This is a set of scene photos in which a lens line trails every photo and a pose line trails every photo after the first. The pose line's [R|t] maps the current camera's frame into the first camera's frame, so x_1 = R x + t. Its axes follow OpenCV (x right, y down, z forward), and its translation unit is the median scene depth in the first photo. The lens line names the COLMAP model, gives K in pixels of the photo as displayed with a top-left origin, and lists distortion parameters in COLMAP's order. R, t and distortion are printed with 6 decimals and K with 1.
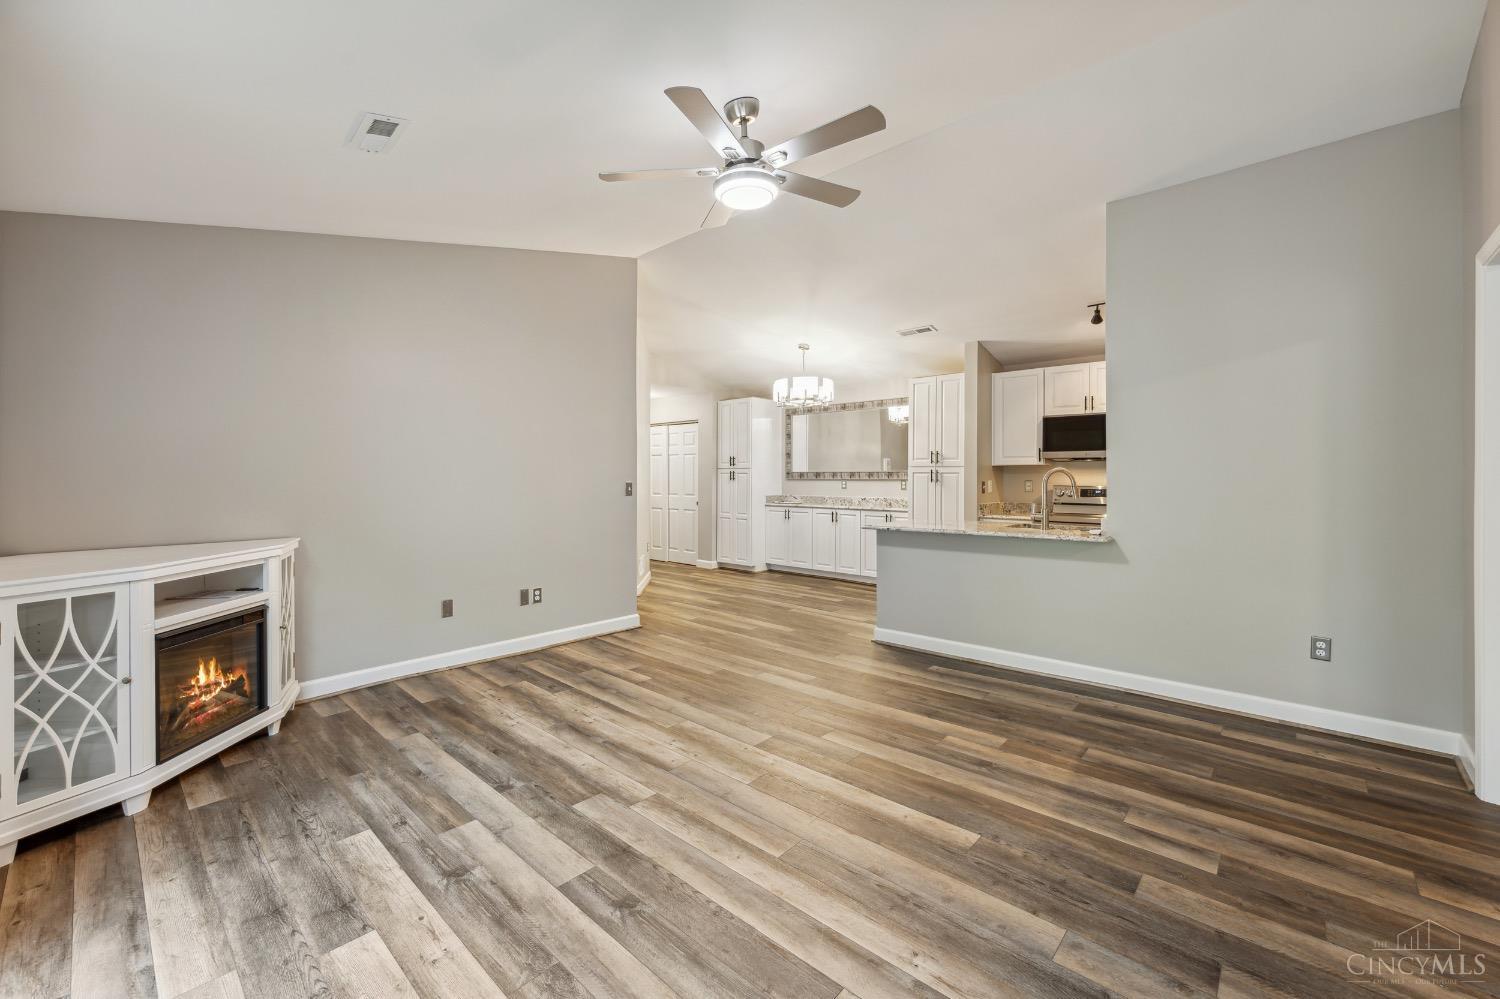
lens RADIAL K [[609.7, 0, 744.1], [0, 609.7, 470.7], [0, 0, 1]] dist [-0.000076, -0.001068]
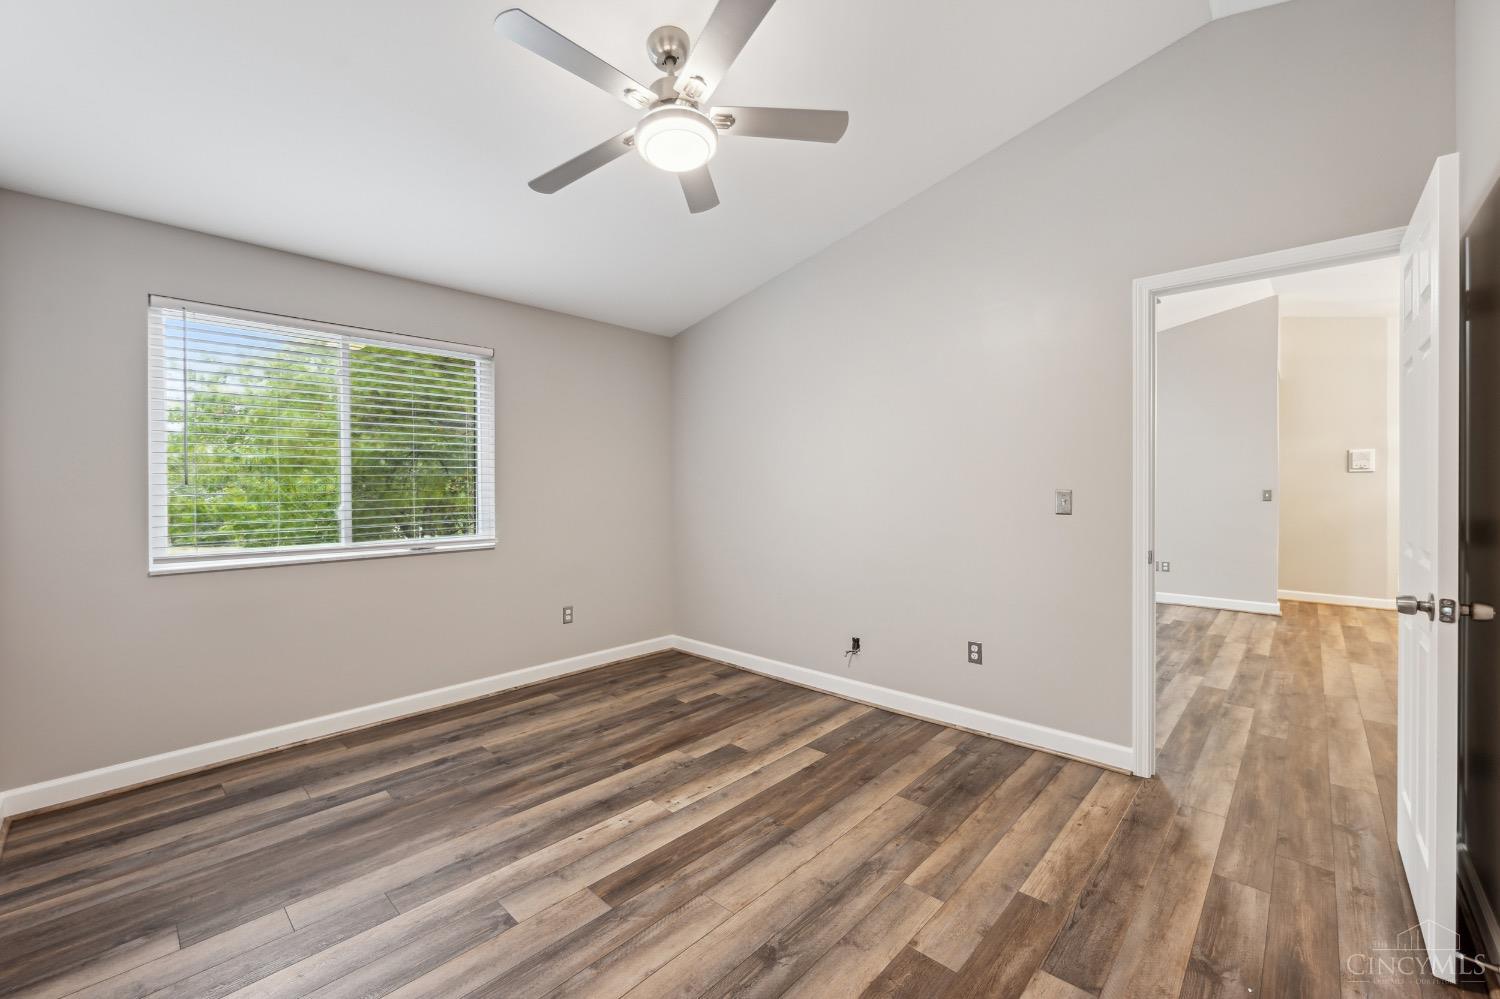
lens RADIAL K [[608.5, 0, 744.2], [0, 608.5, 487.7], [0, 0, 1]] dist [0.001486, 0.000570]
pose [[-0.002681, 0.002330, -0.999994, 1.840982], [0.012805, 0.999915, 0.002296, -0.001941], [0.999914, -0.012799, -0.002711, -0.012985]]
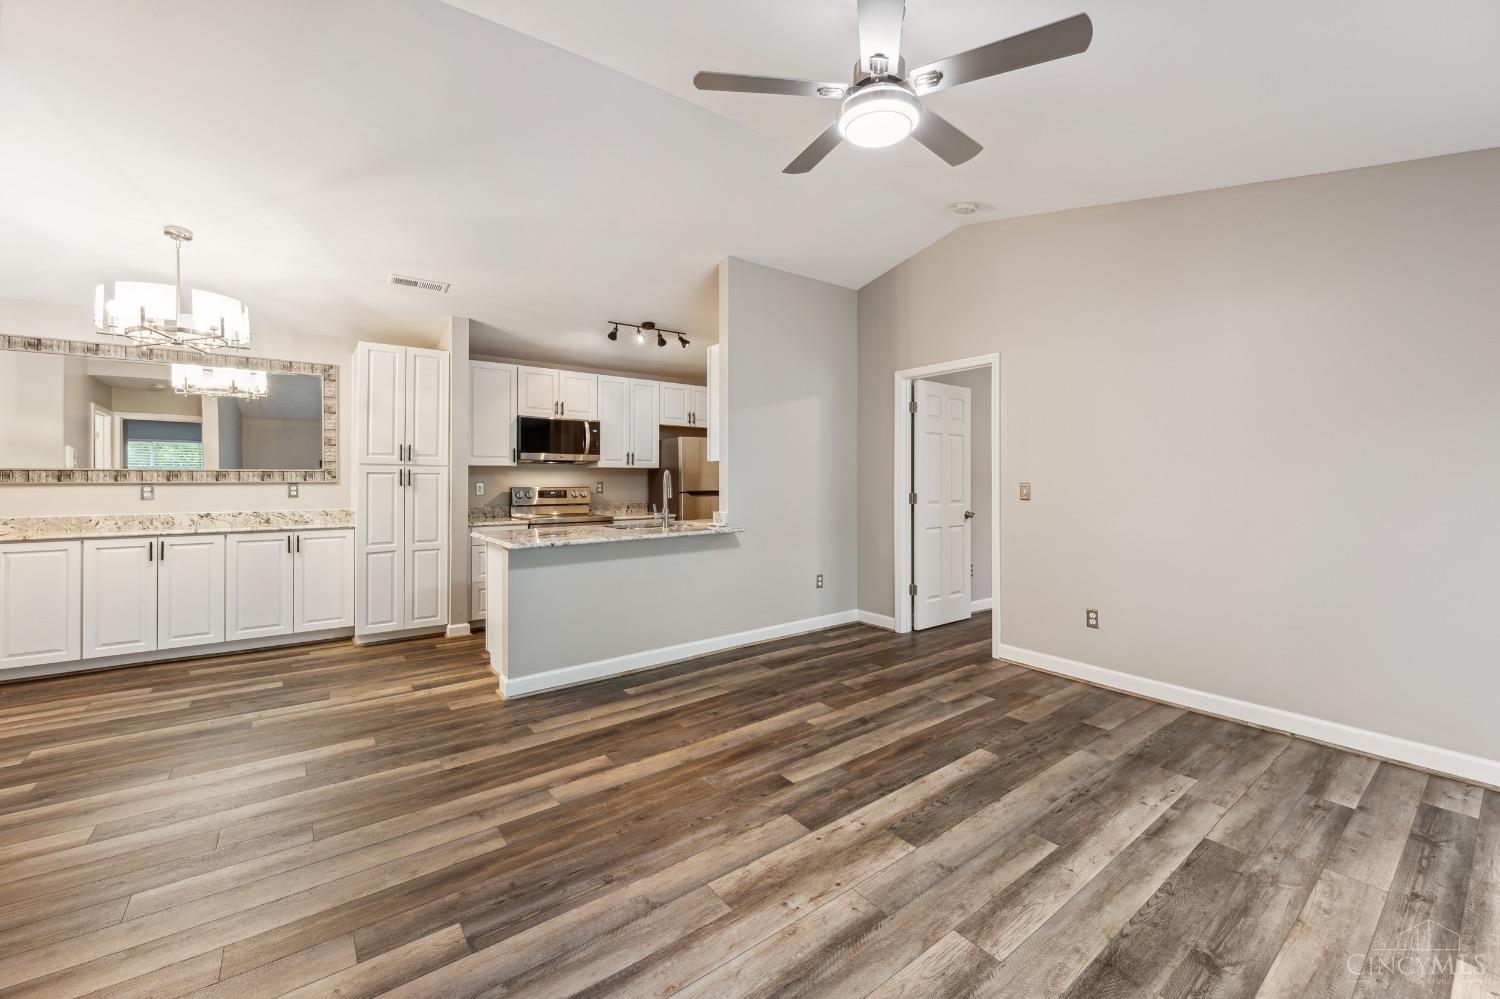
lens RADIAL K [[595.5, 0, 745.4], [0, 595.5, 475.7], [0, 0, 1]] dist [-0.000017, -0.000344]
pose [[0.176203, 0.005047, 0.984341, -0.775893], [-0.010543, 0.999939, -0.003240, 0.009388], [-0.984297, -0.009807, 0.176245, 1.007538]]
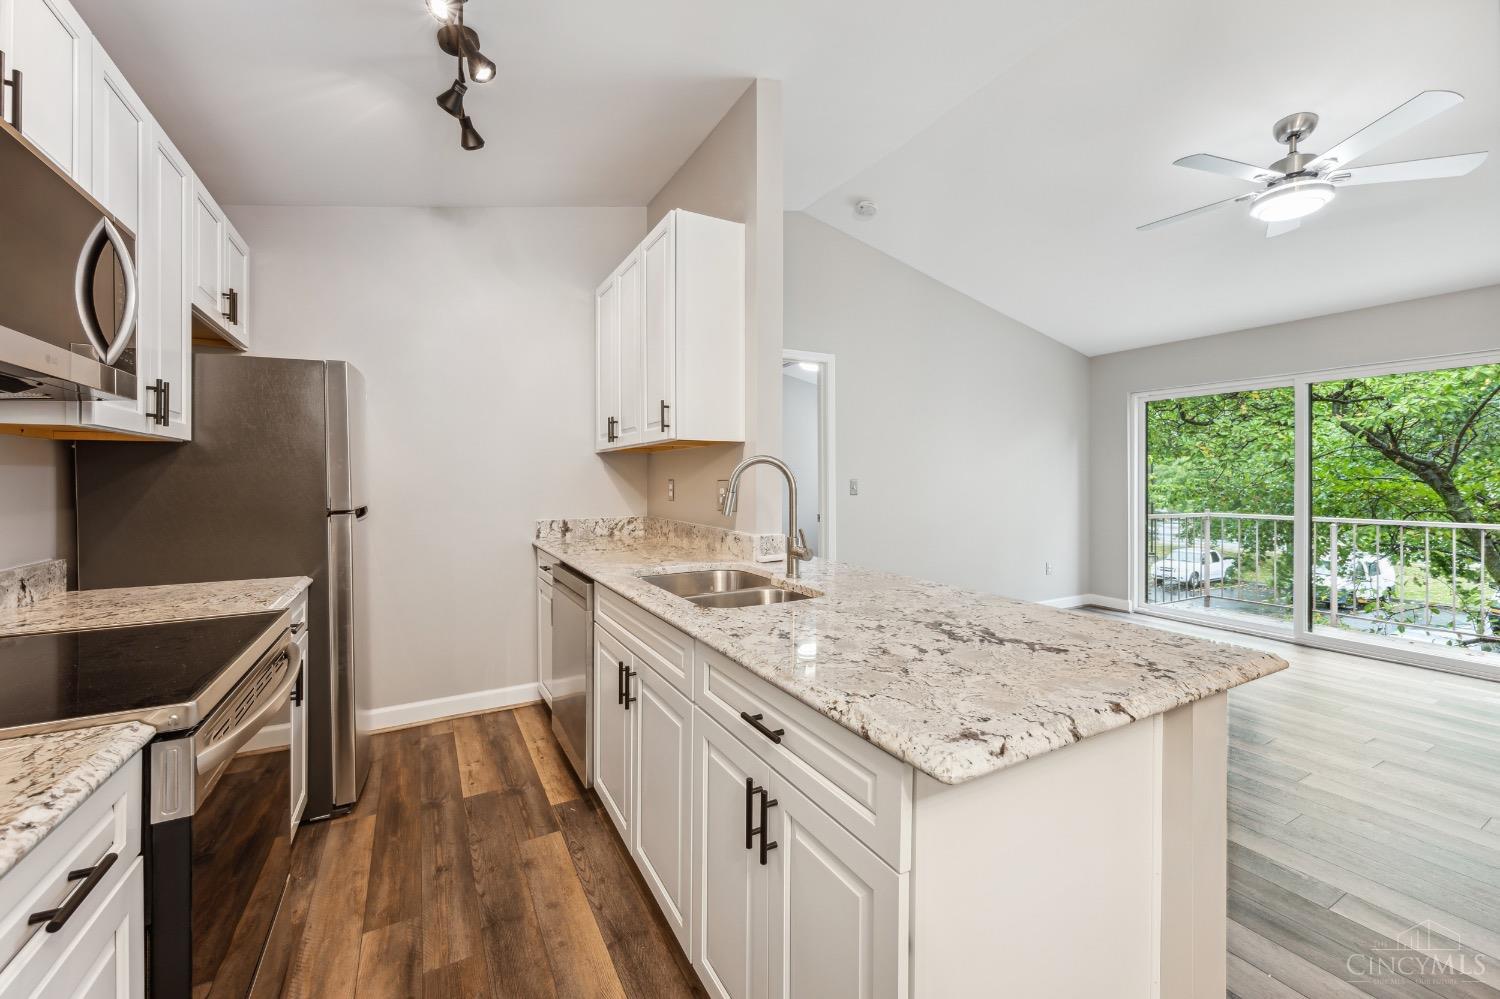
lens RADIAL K [[595.5, 0, 745.4], [0, 595.5, 475.7], [0, 0, 1]] dist [-0.000017, -0.000344]
pose [[-0.948479, 0.003340, 0.316823, 0.555912], [-0.000836, 0.999915, -0.013043, 0.026967], [-0.316839, -0.012636, -0.948395, 2.213415]]
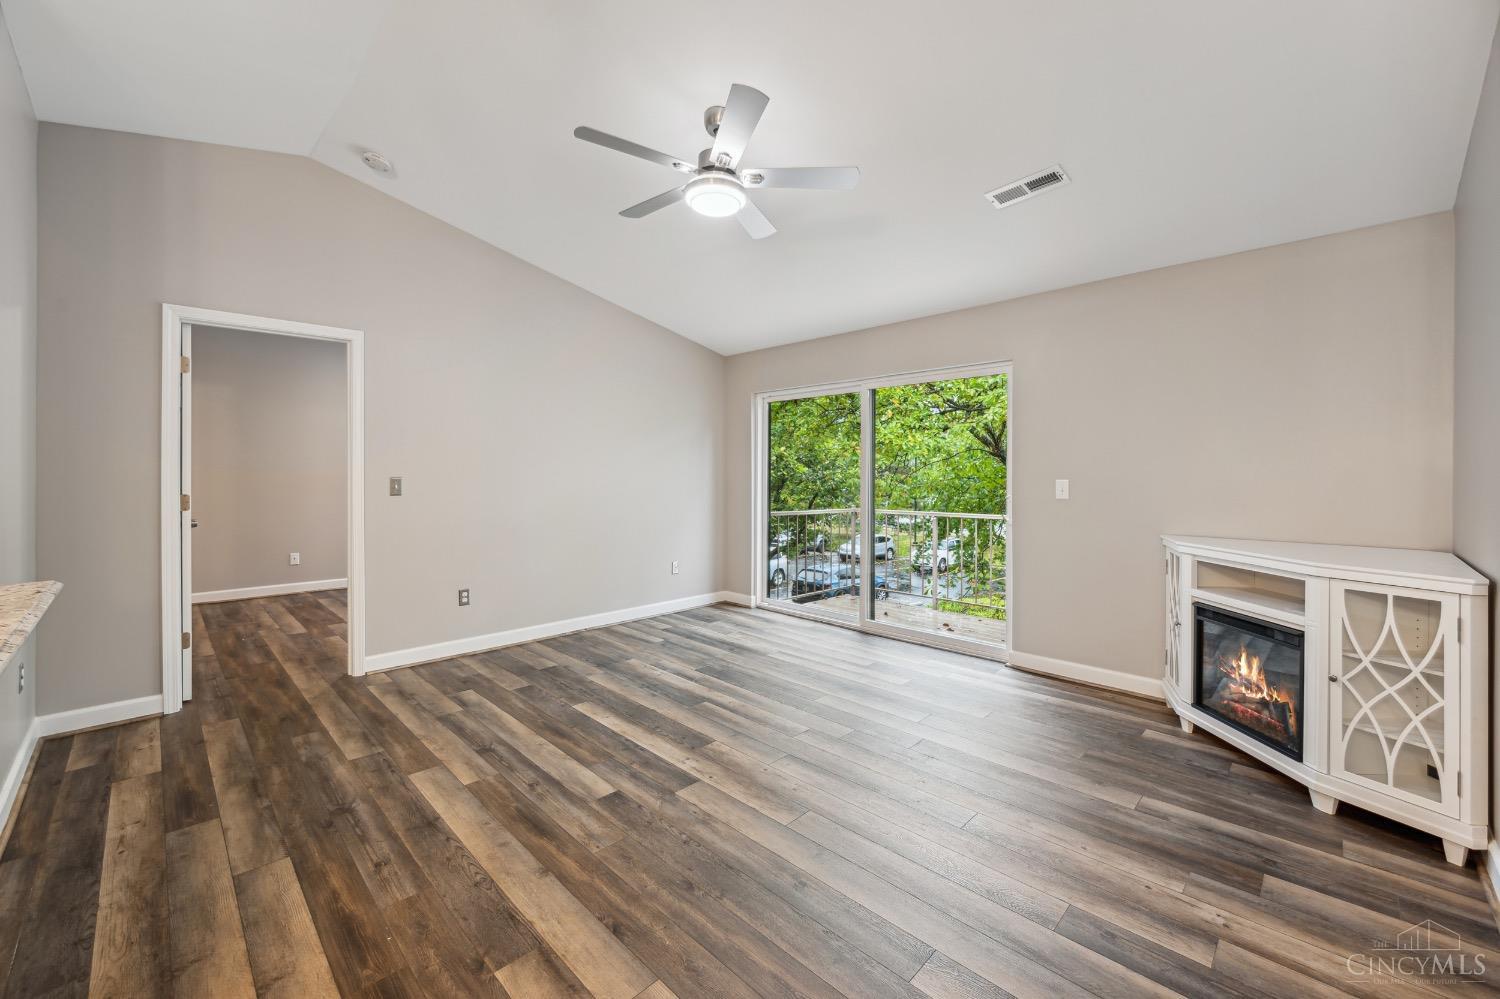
lens RADIAL K [[595.5, 0, 745.4], [0, 595.5, 475.7], [0, 0, 1]] dist [-0.000017, -0.000344]
pose [[-0.999370, -0.001337, 0.035472, -0.081644], [-0.001640, 0.999963, -0.008504, 0.021773], [-0.035459, -0.008556, -0.999334, 1.959748]]
